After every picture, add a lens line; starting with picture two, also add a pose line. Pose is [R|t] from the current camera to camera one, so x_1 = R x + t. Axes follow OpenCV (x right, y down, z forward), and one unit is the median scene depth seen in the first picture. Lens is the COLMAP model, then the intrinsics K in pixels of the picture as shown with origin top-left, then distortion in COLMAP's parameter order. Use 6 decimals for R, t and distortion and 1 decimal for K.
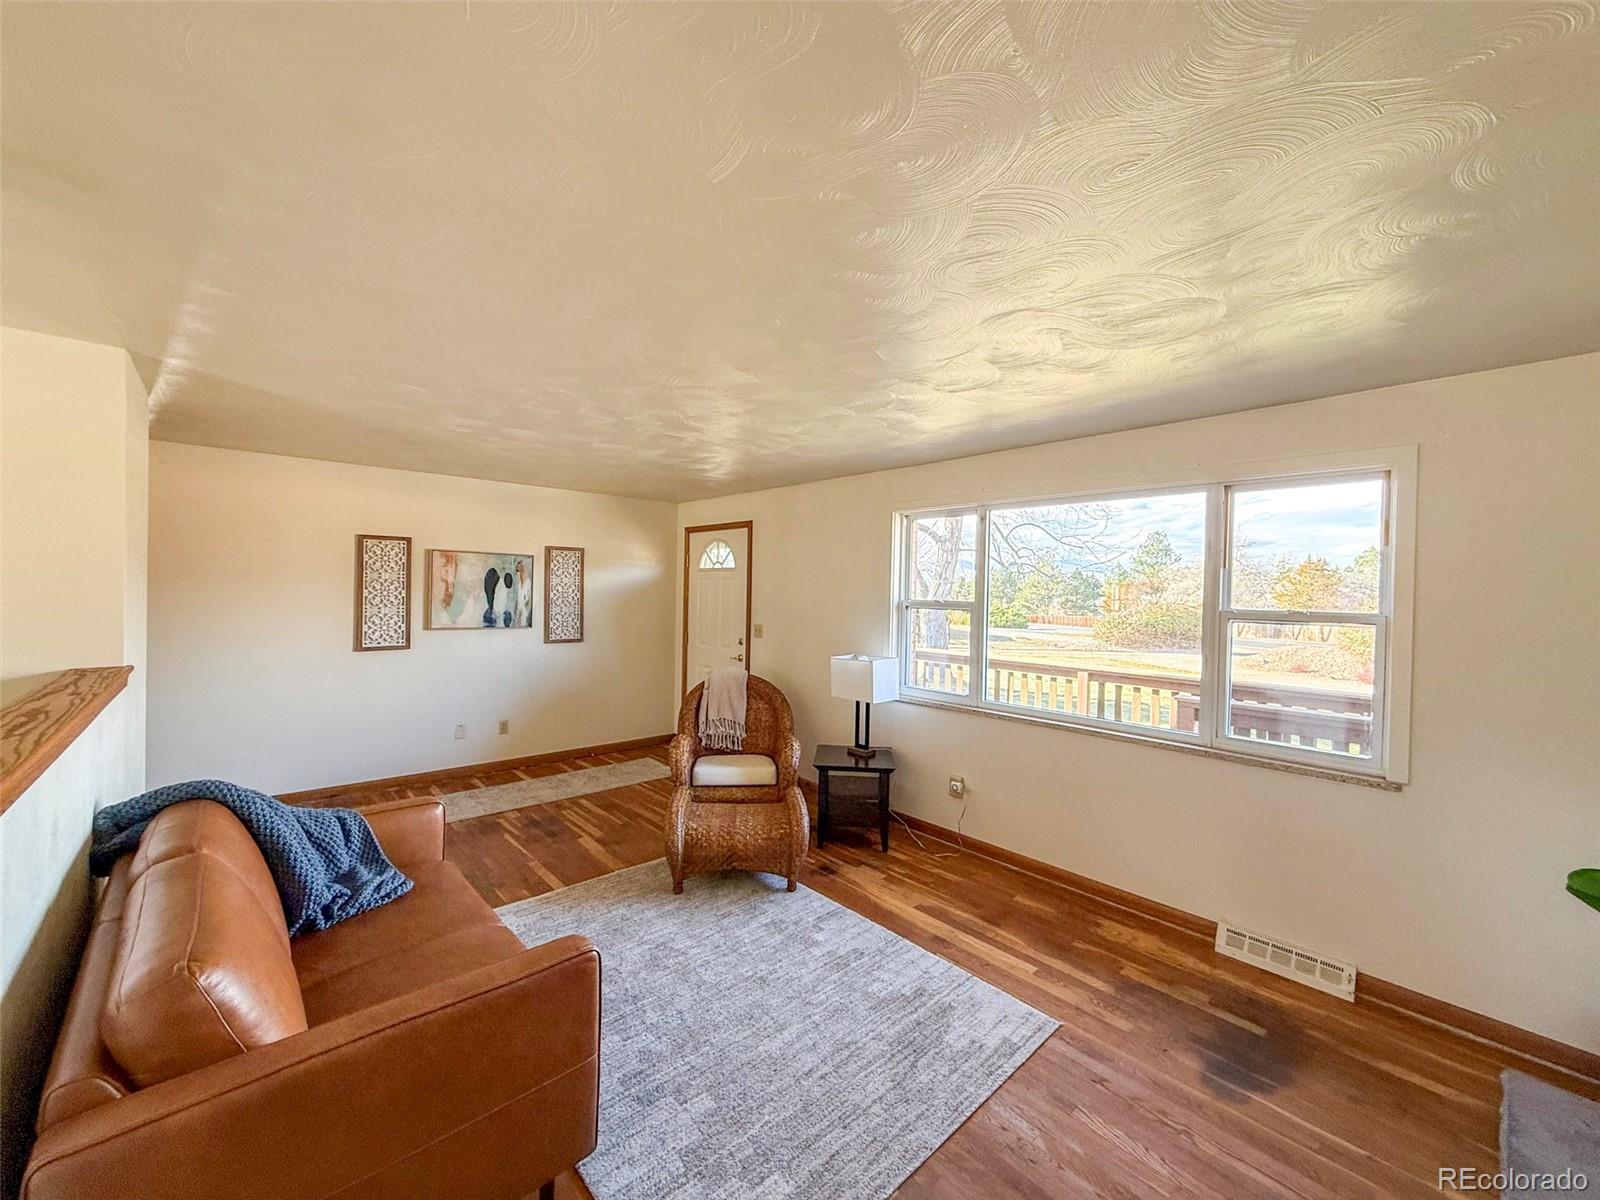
lens RADIAL K [[634.4, 0, 795.2], [0, 634.4, 599.1], [0, 0, 1]] dist [-0.000022, -0.000230]
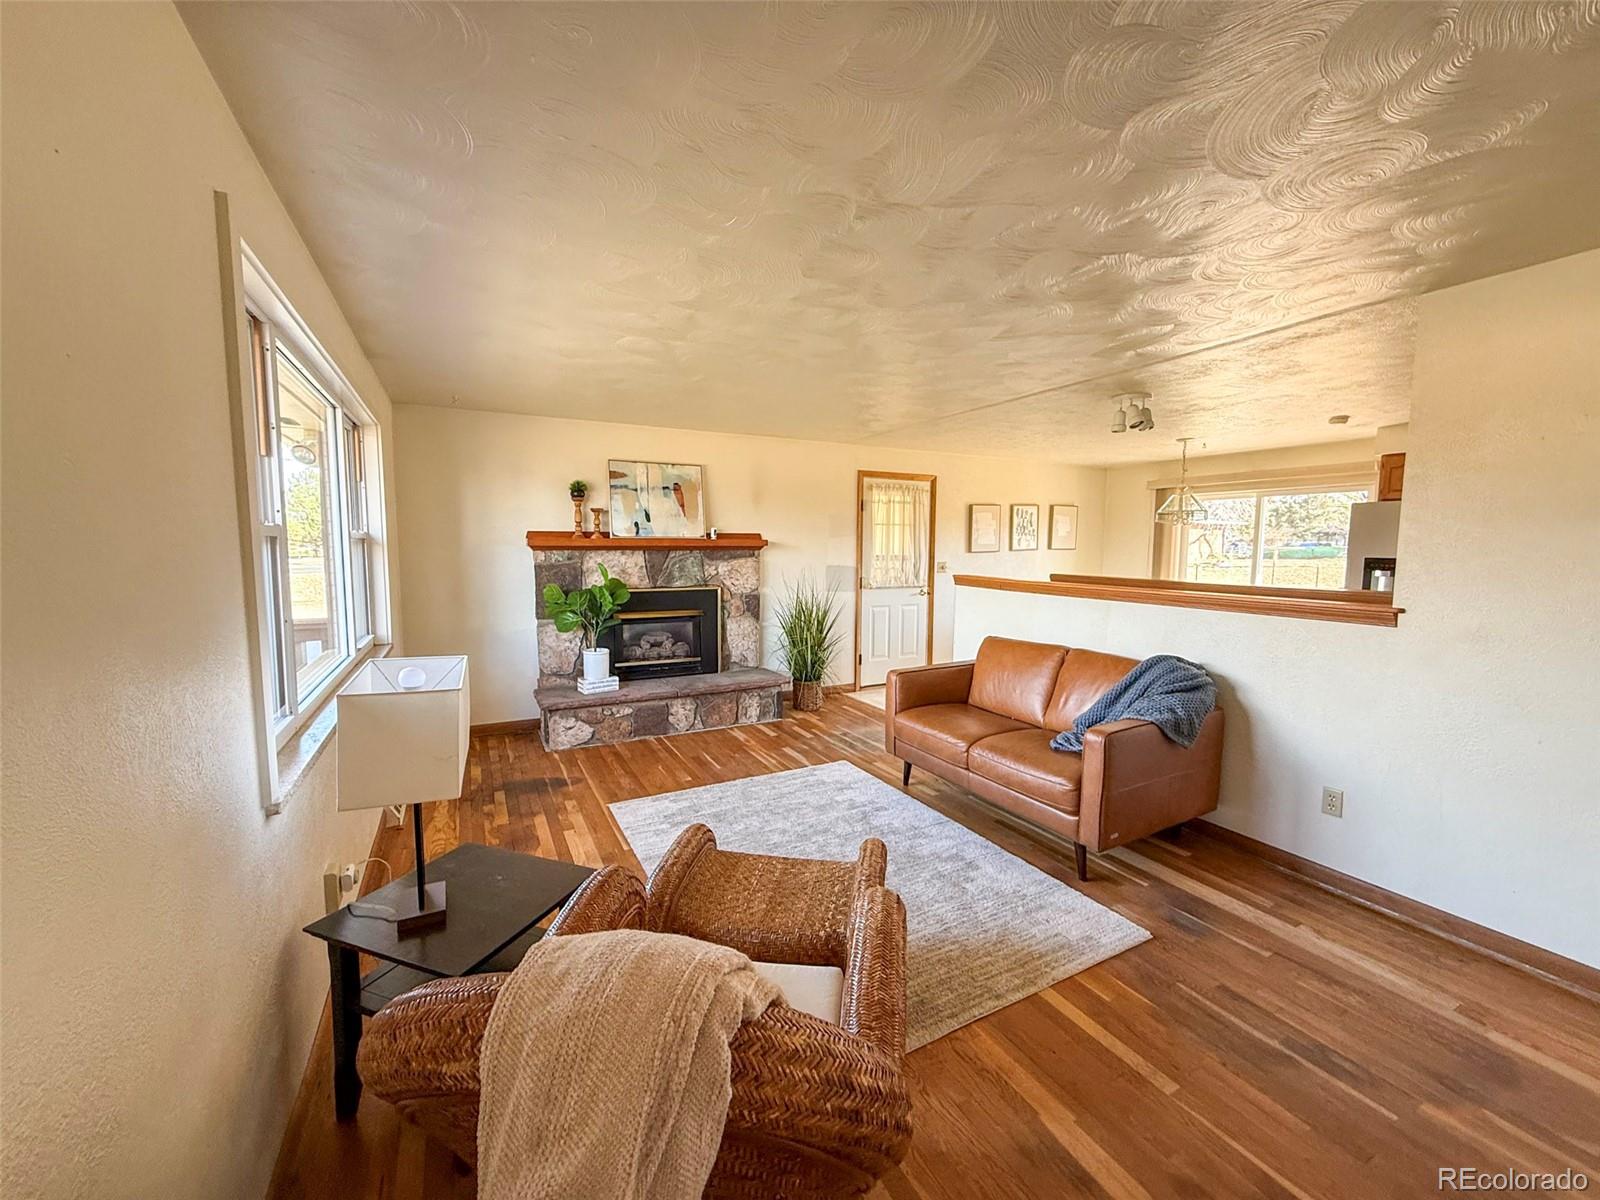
lens RADIAL K [[634.4, 0, 795.2], [0, 634.4, 599.1], [0, 0, 1]] dist [-0.000022, -0.000230]
pose [[-0.967697, -0.047135, 0.247671, -0.165076], [-0.022096, 0.994444, 0.102922, 0.003658], [-0.251146, 0.094125, -0.963362, 1.028247]]
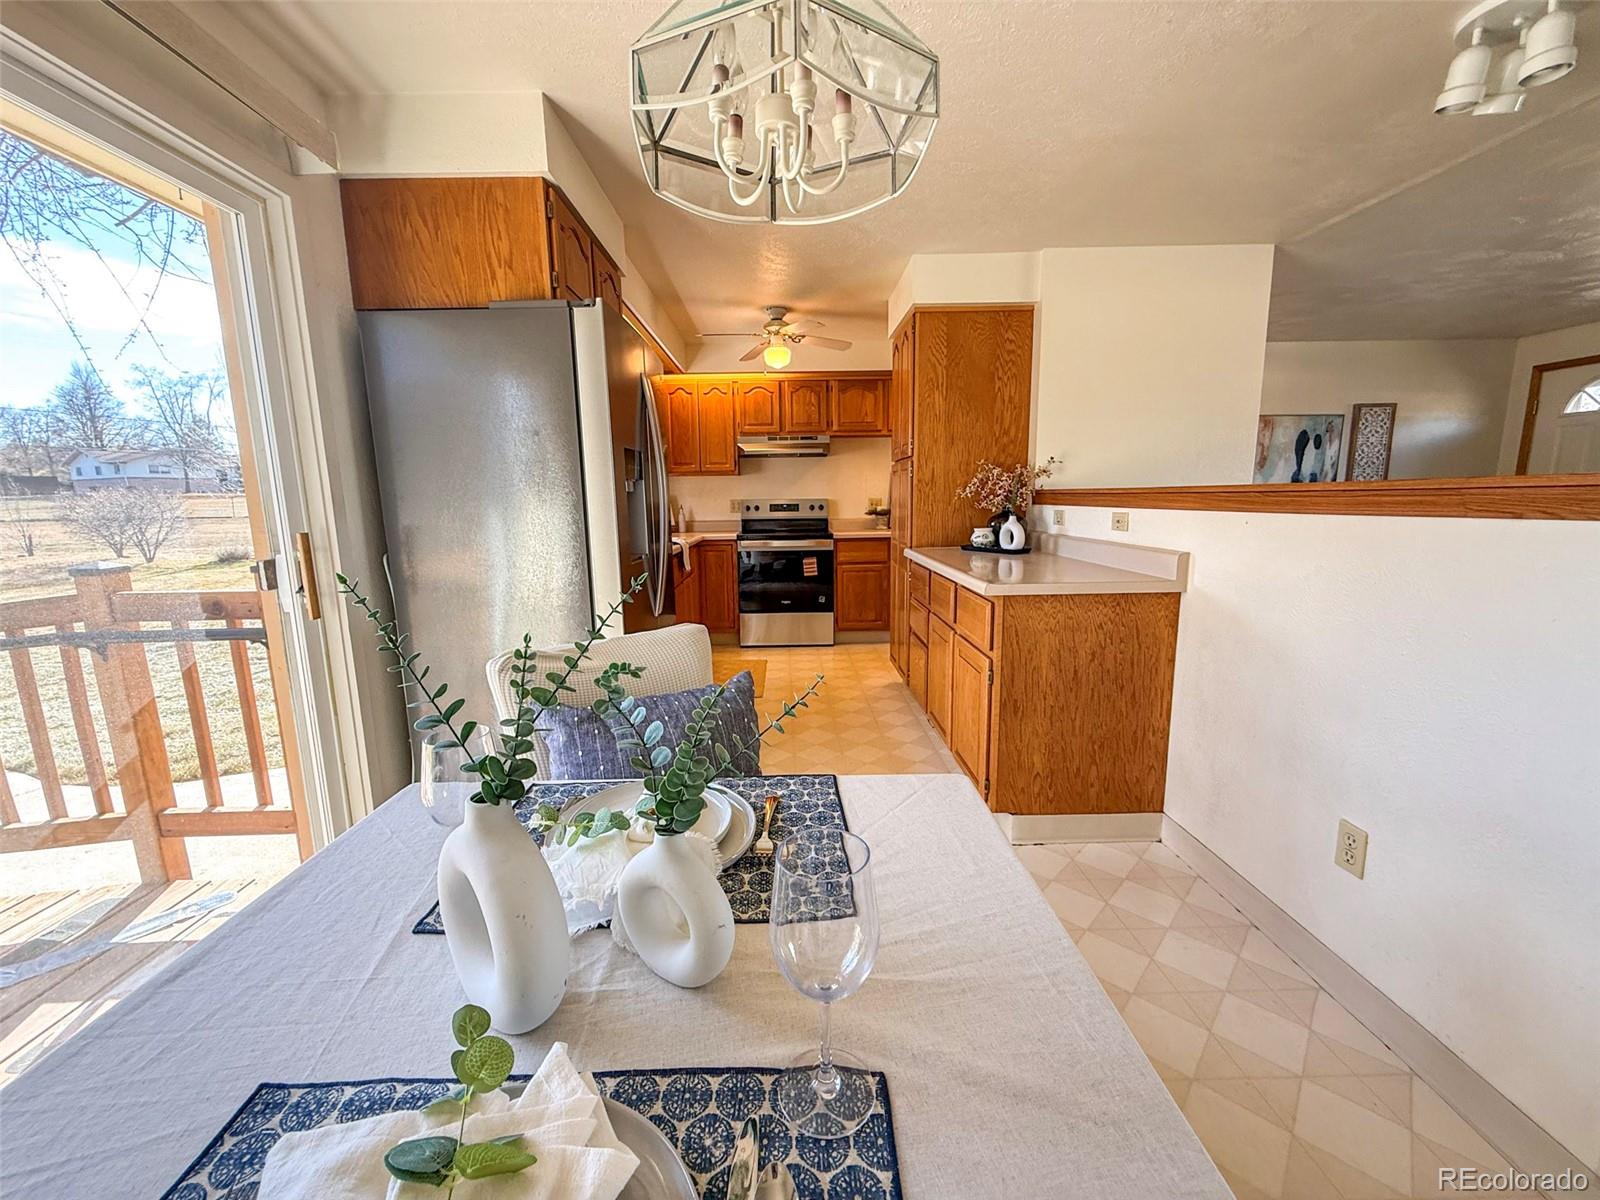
lens RADIAL K [[634.4, 0, 795.2], [0, 634.4, 599.1], [0, 0, 1]] dist [-0.000022, -0.000230]
pose [[0.752638, 0.071297, -0.654563, -0.411238], [0.024314, 0.990433, 0.135839, 0.063912], [0.657985, -0.118152, 0.743704, -0.343835]]
